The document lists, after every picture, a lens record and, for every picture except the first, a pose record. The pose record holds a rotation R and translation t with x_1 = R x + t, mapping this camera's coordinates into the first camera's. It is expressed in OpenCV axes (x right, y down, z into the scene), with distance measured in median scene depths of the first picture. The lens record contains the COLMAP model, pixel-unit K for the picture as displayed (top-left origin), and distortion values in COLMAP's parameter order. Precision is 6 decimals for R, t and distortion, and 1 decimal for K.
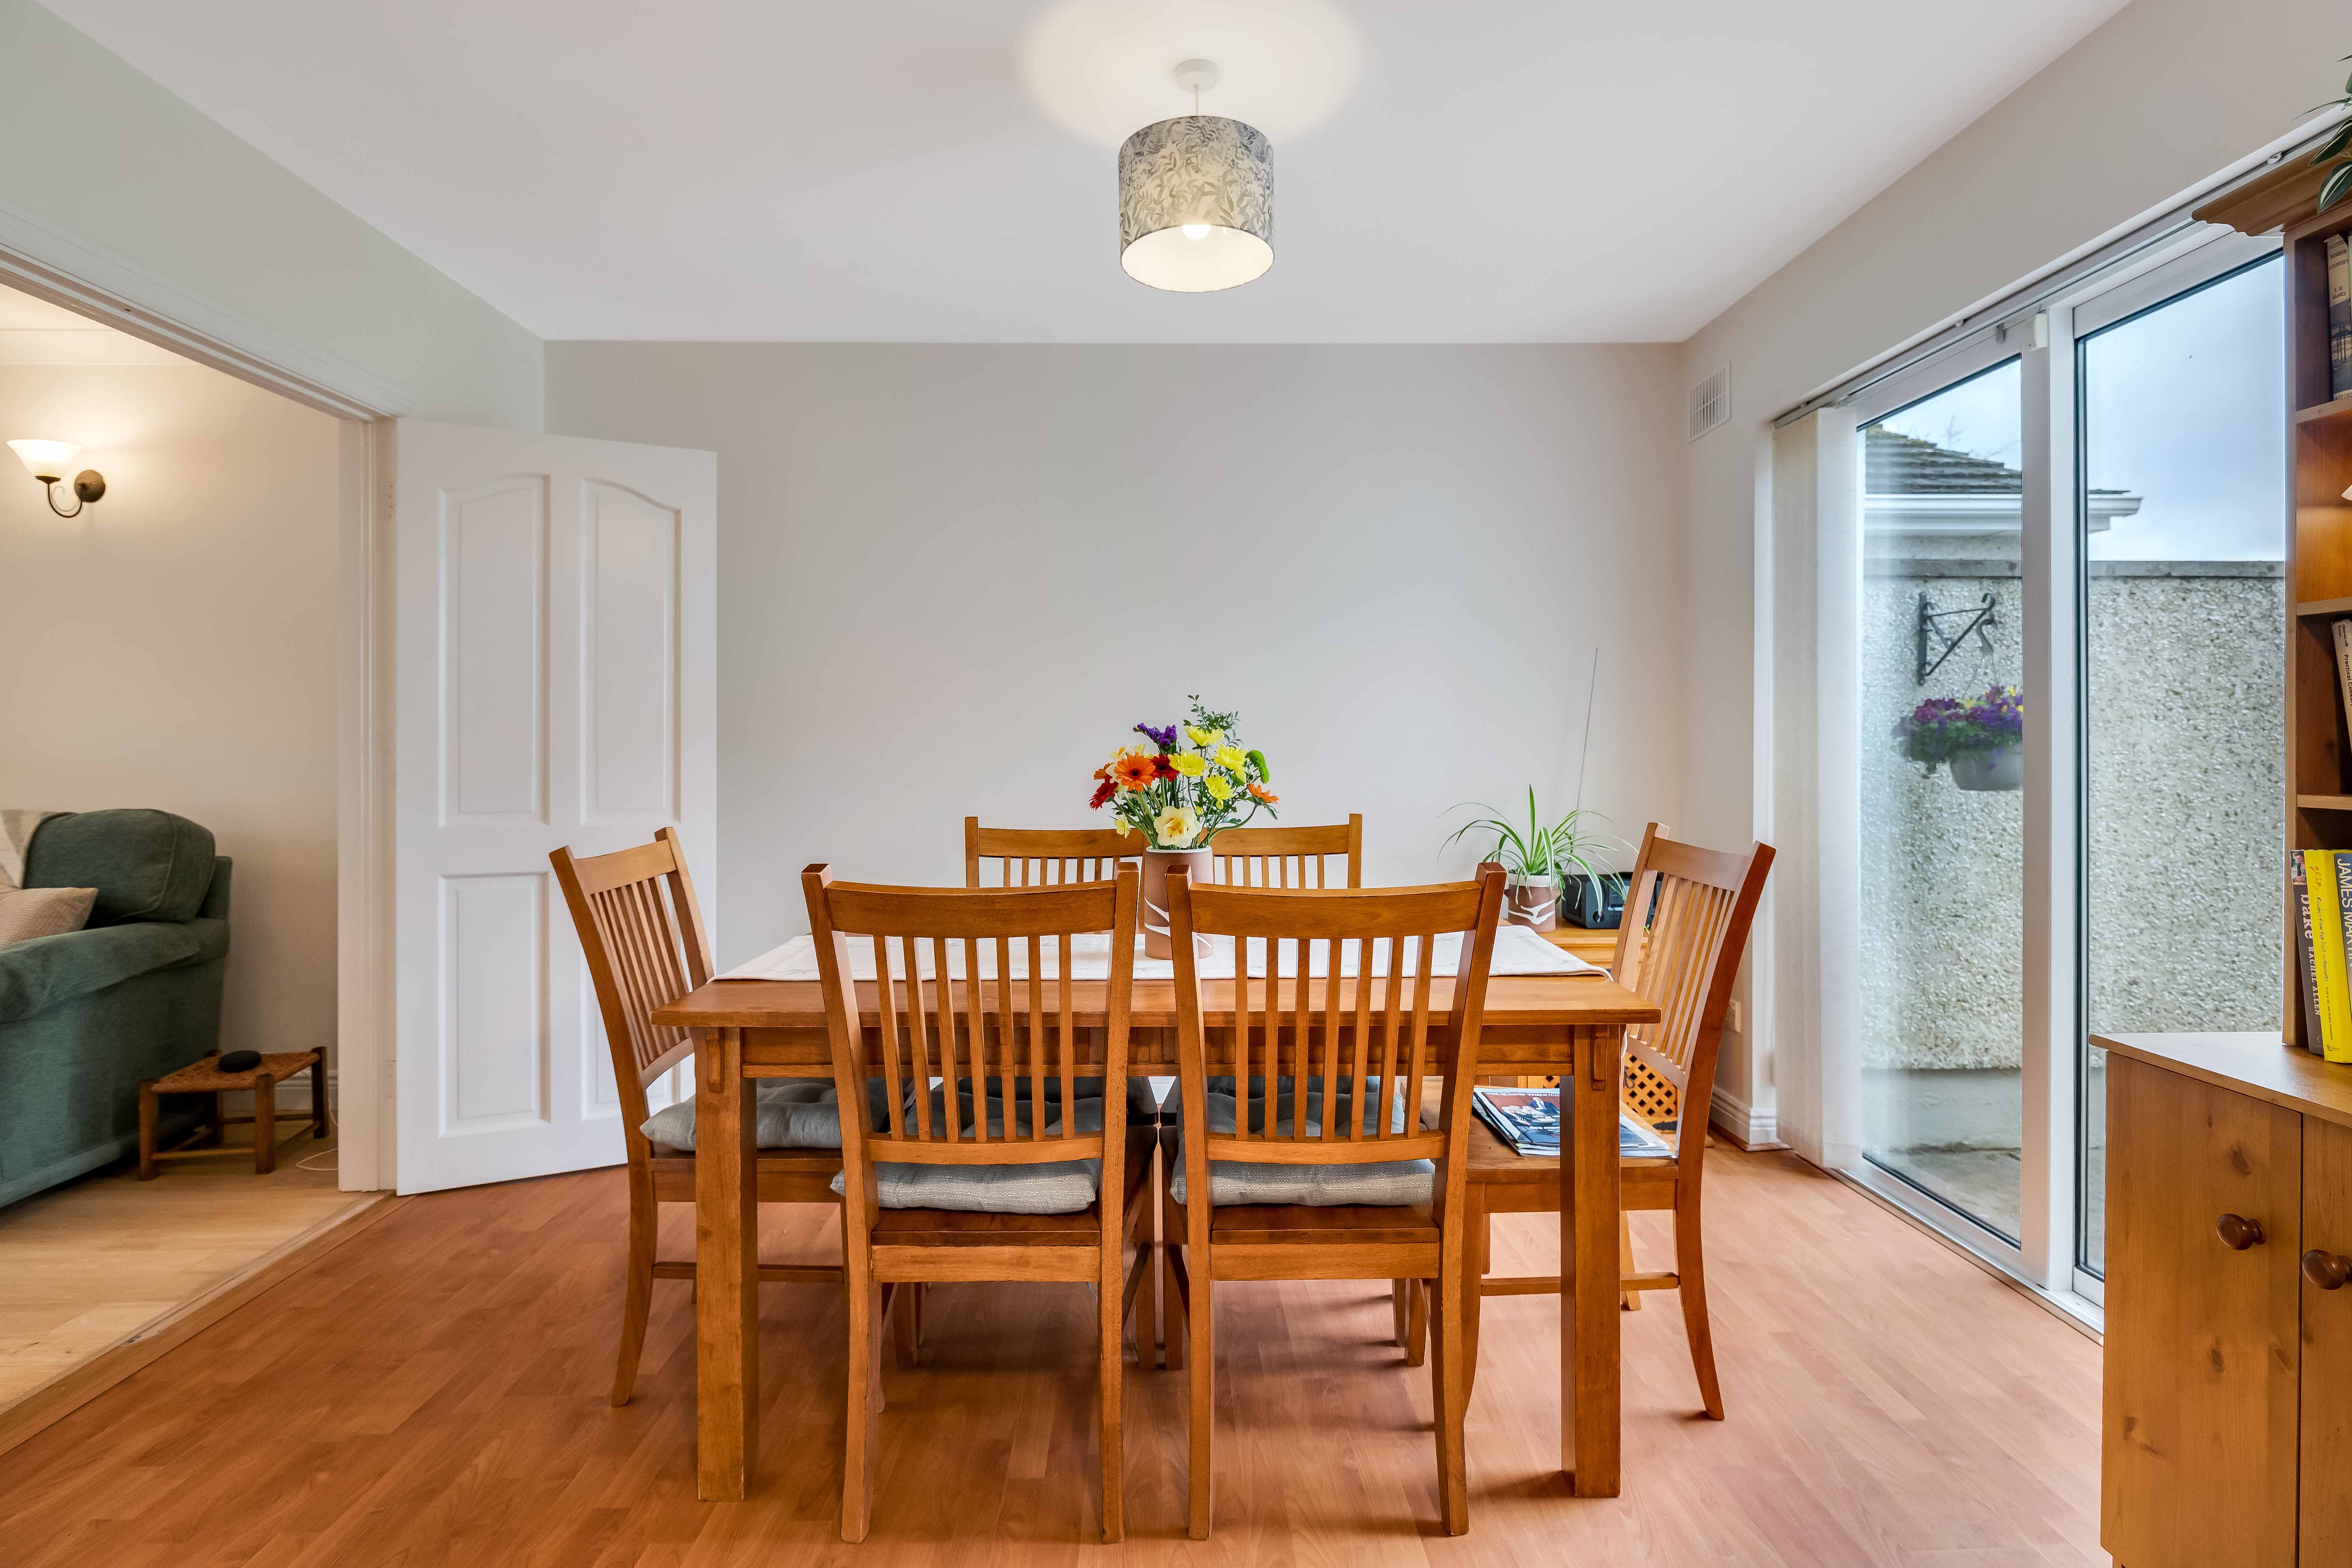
lens RADIAL K [[1177.0, 0, 1168.6], [0, 1177.0, 750.6], [0, 0, 1]] dist [-0.002343, -0.000500]
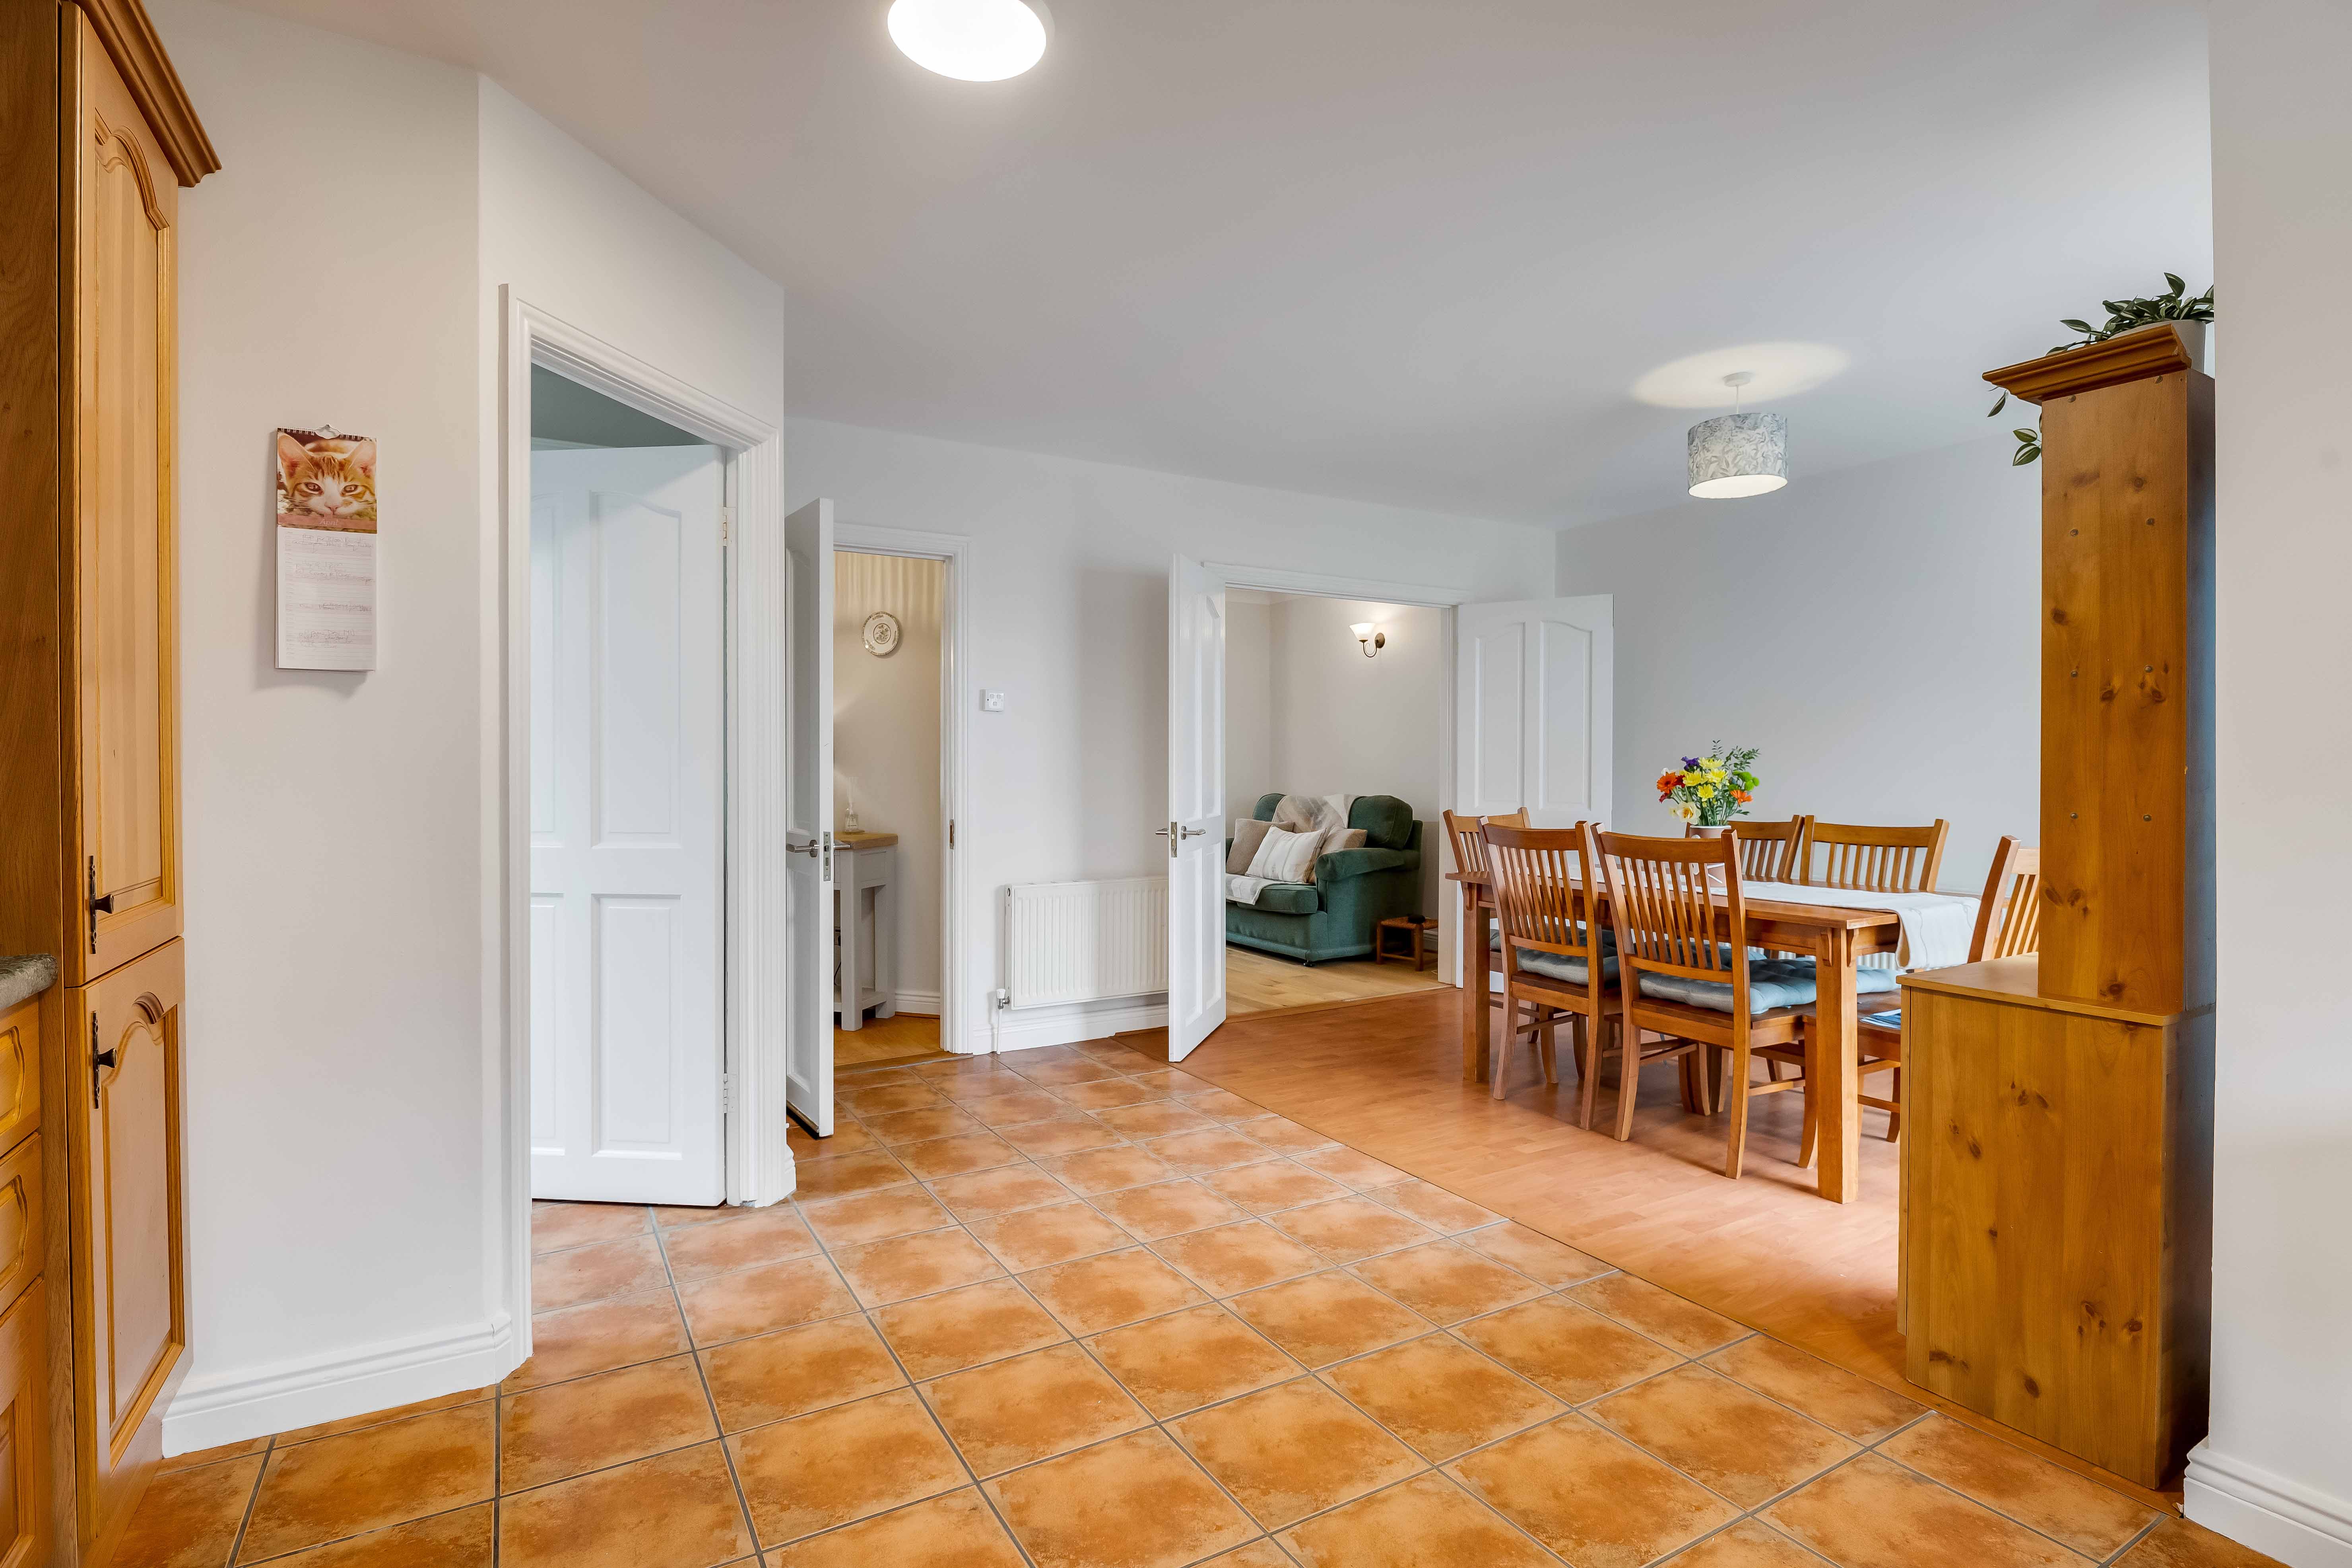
lens RADIAL K [[1142.3, 0, 1163.0], [0, 1142.3, 769.5], [0, 0, 1]] dist [0.003785, 0.000504]
pose [[0.497437, 0.009037, -0.867453, 0.766040], [-0.010610, 0.999934, 0.004333, -0.000482], [0.867435, 0.007048, 0.497500, -0.403630]]
